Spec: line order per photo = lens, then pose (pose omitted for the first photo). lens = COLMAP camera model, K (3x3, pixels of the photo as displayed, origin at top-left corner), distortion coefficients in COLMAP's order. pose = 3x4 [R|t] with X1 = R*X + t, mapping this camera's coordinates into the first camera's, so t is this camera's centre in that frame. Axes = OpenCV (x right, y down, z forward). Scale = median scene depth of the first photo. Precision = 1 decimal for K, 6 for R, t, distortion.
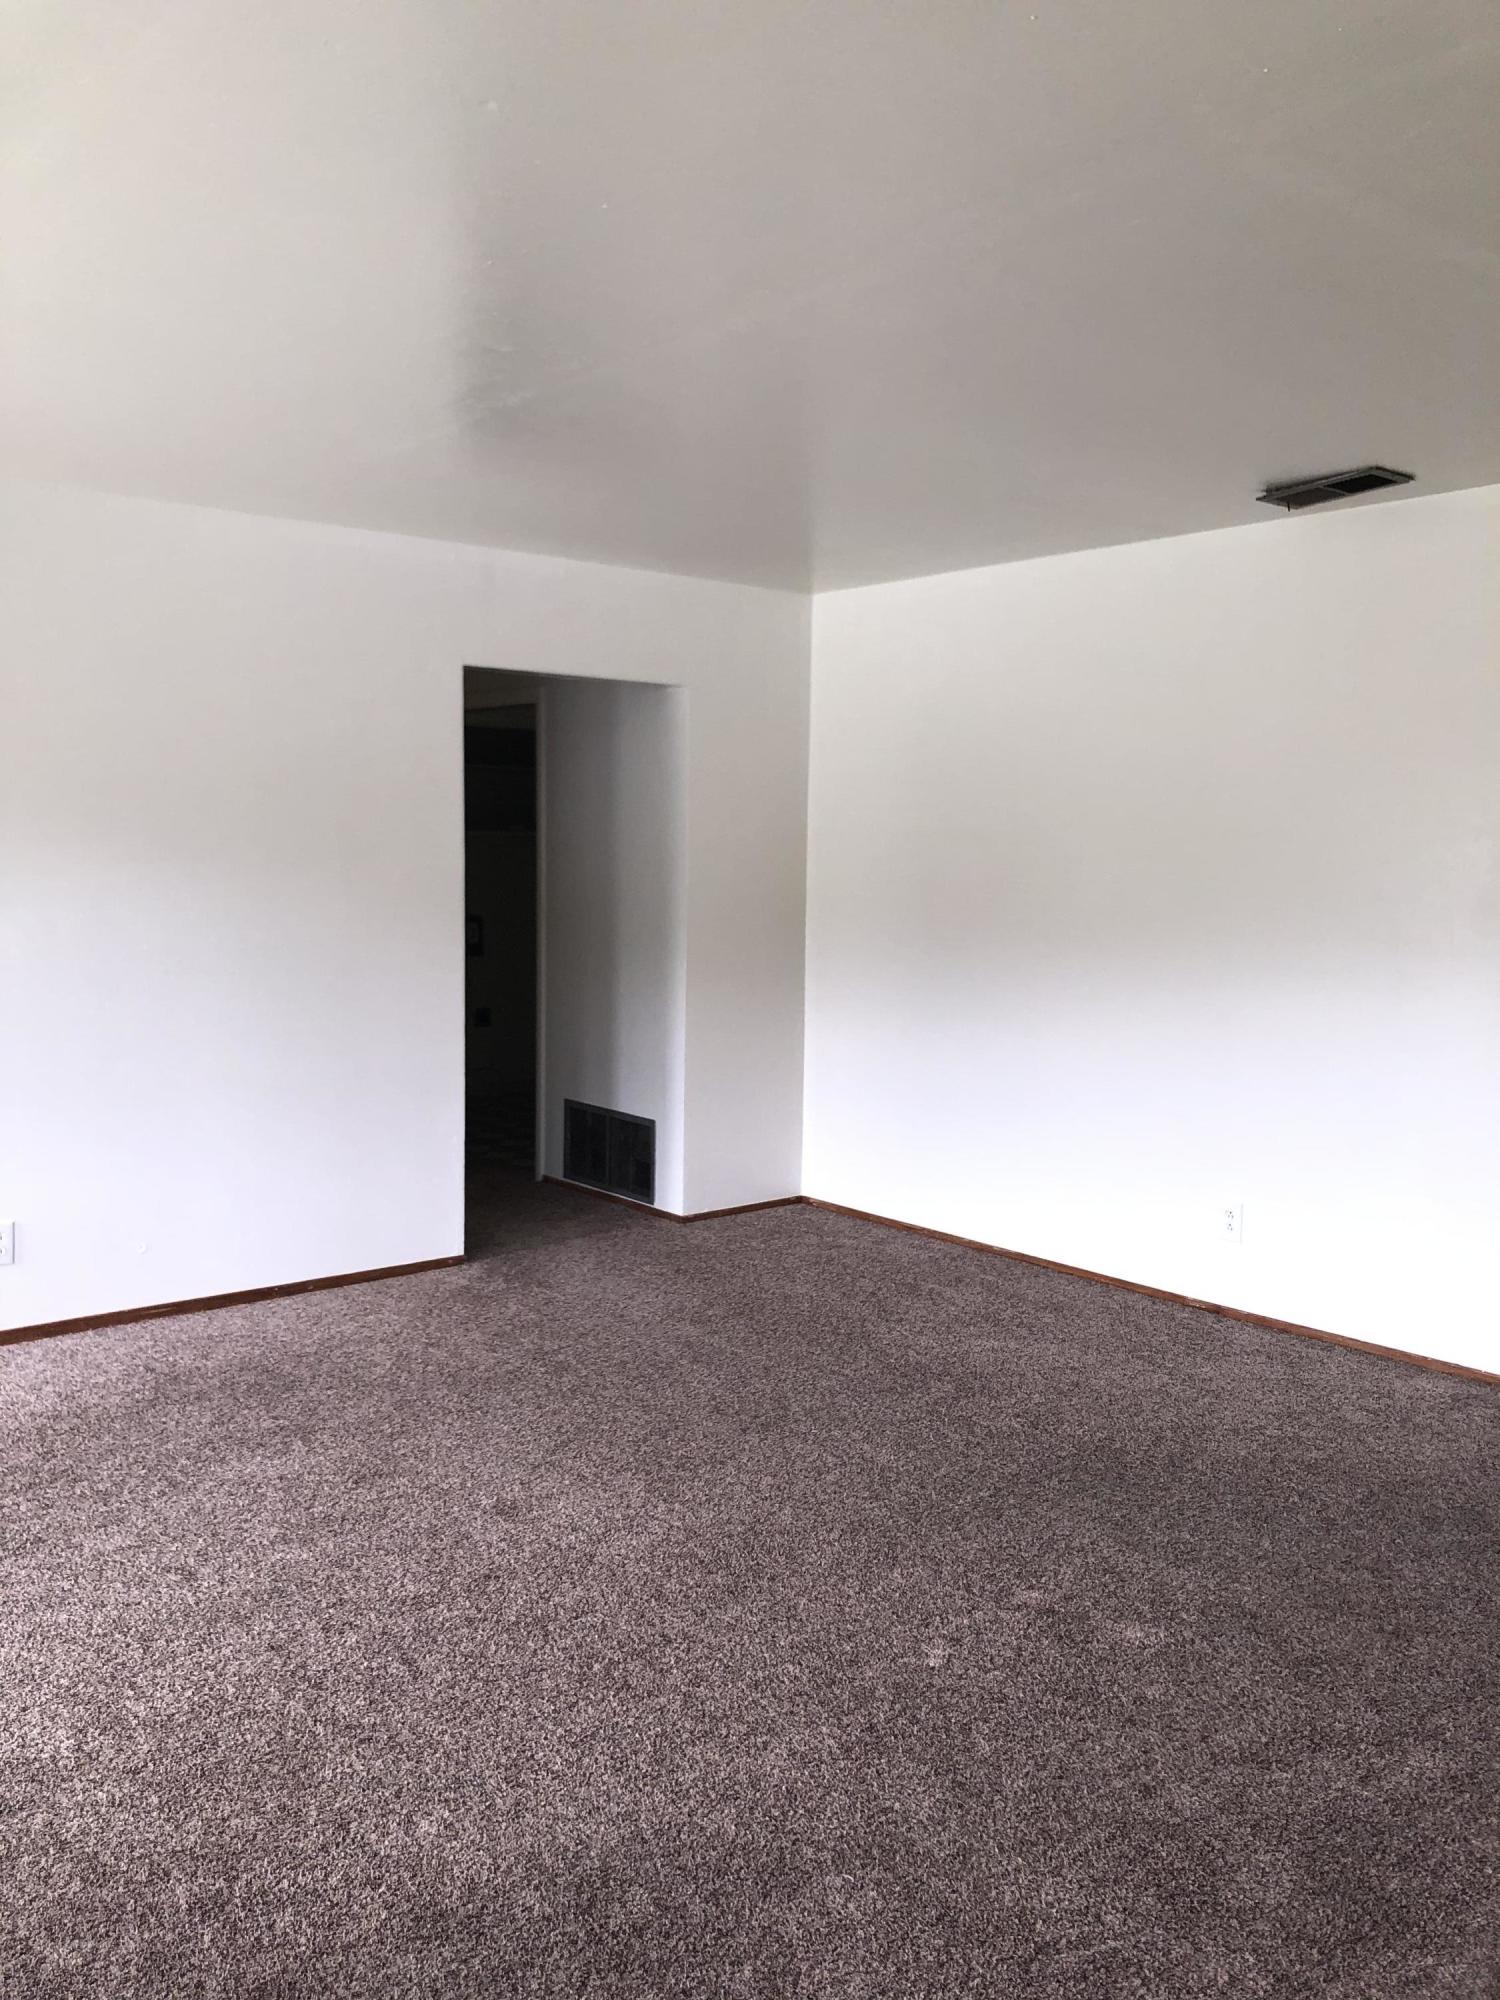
lens RADIAL K [[1660.2, 0, 748.5], [0, 1660.2, 1000.3], [0, 0, 1]] dist [0.048538, -0.024117]
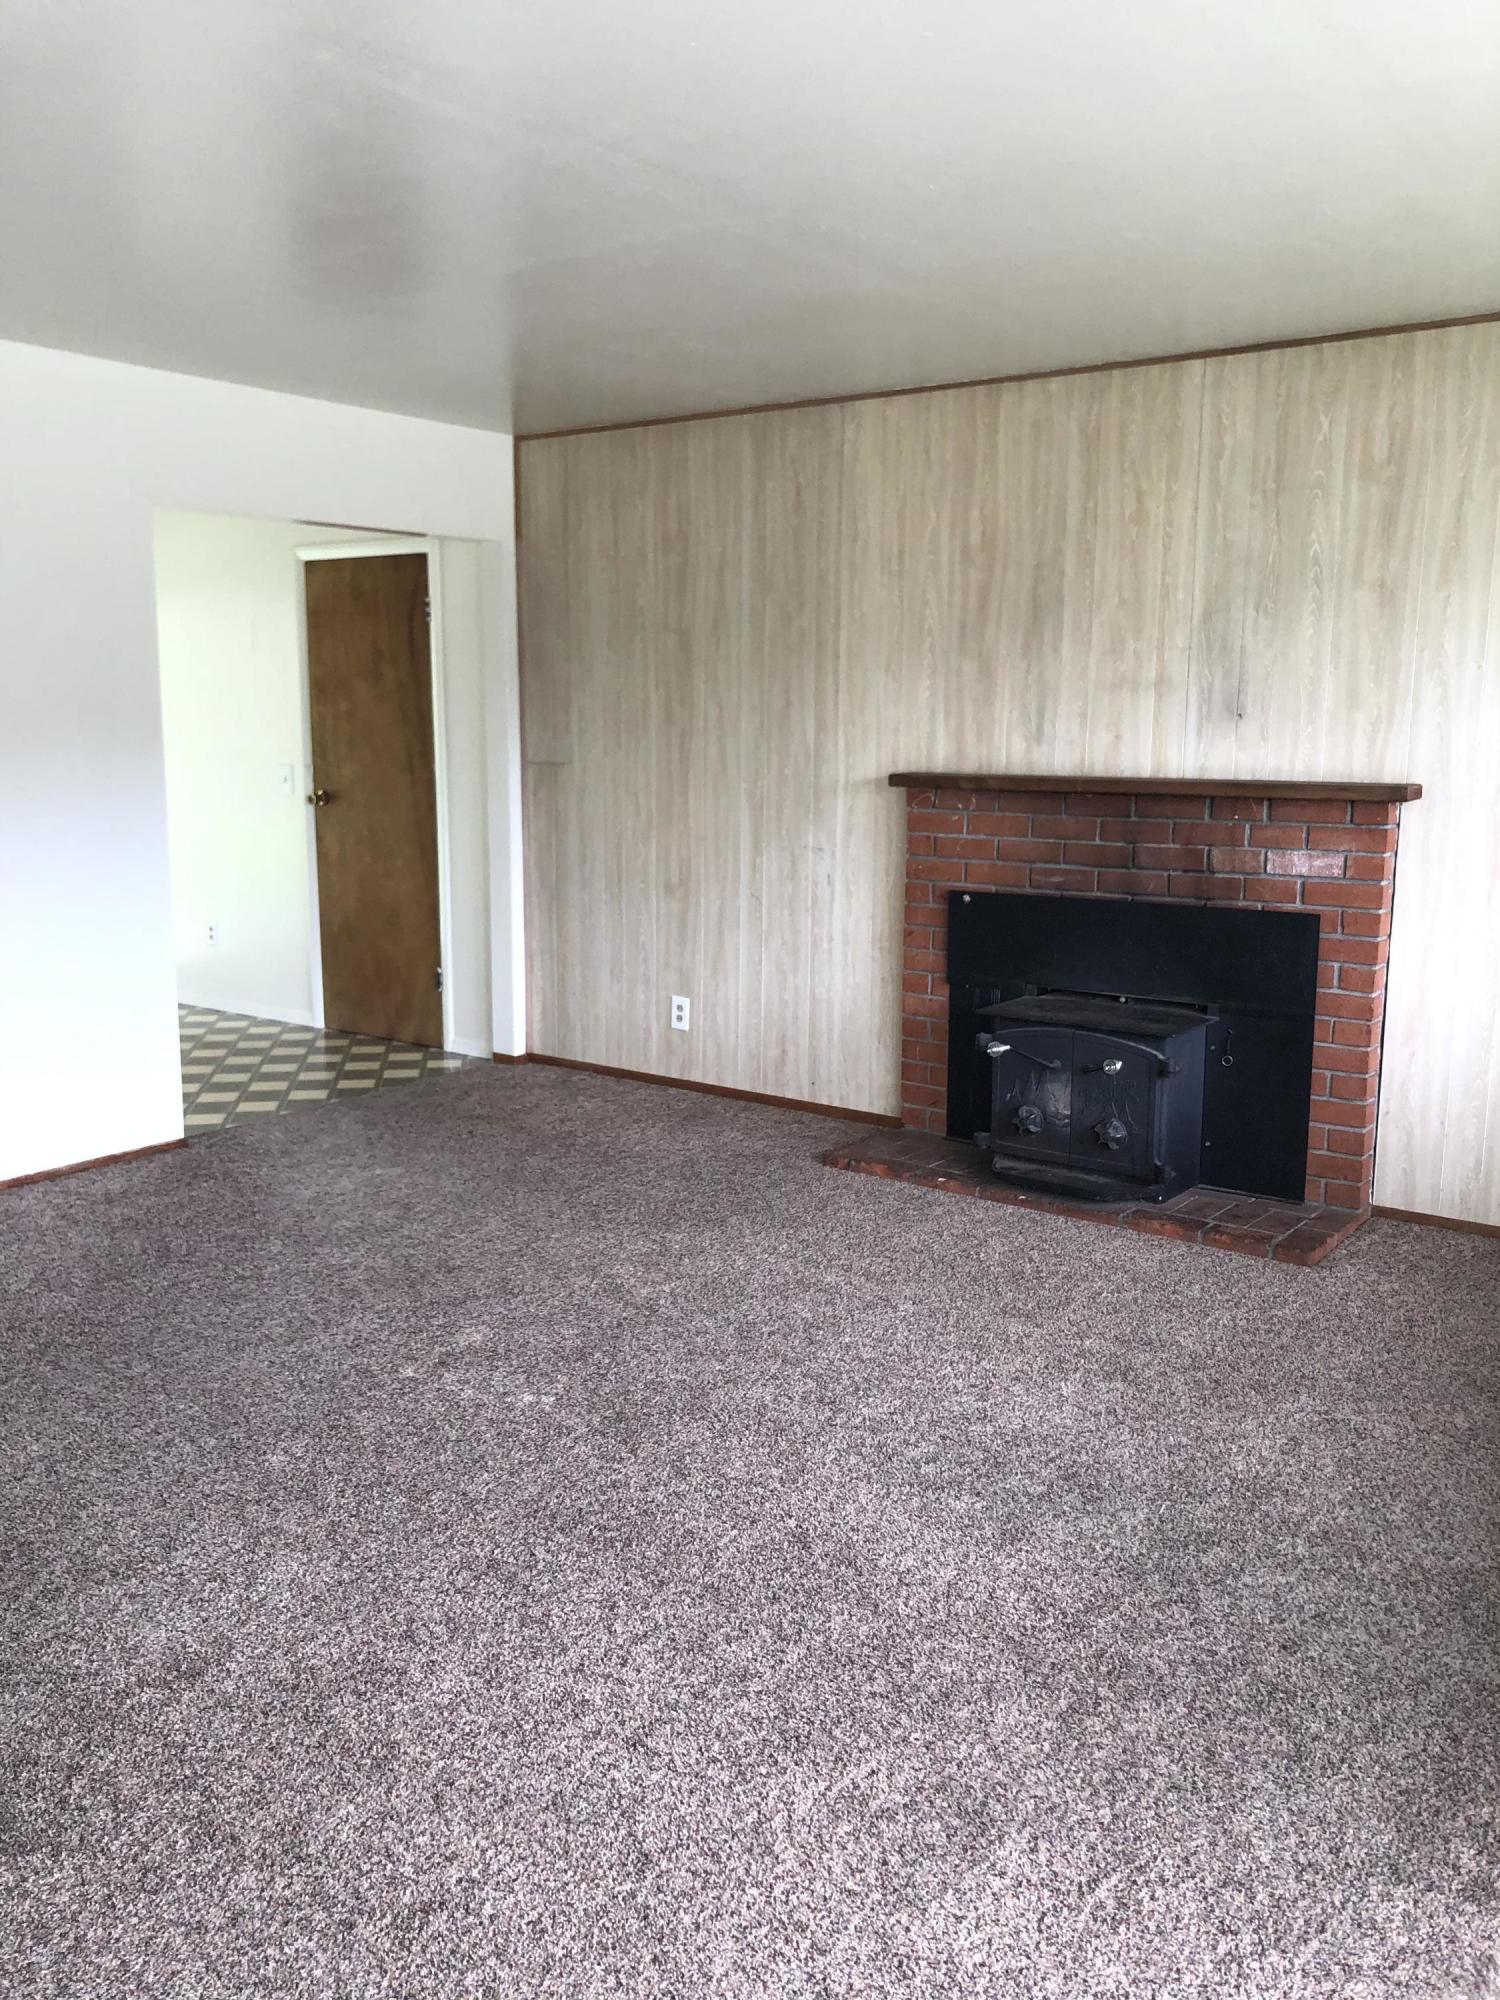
lens RADIAL K [[1660.2, 0, 748.1], [0, 1660.2, 997.8], [0, 0, 1]] dist [0.048538, -0.024117]
pose [[-0.230896, -0.188452, 0.954554, -0.868940], [0.090753, 0.972615, 0.213970, -0.100635], [-0.968737, 0.136034, -0.207470, 0.947694]]
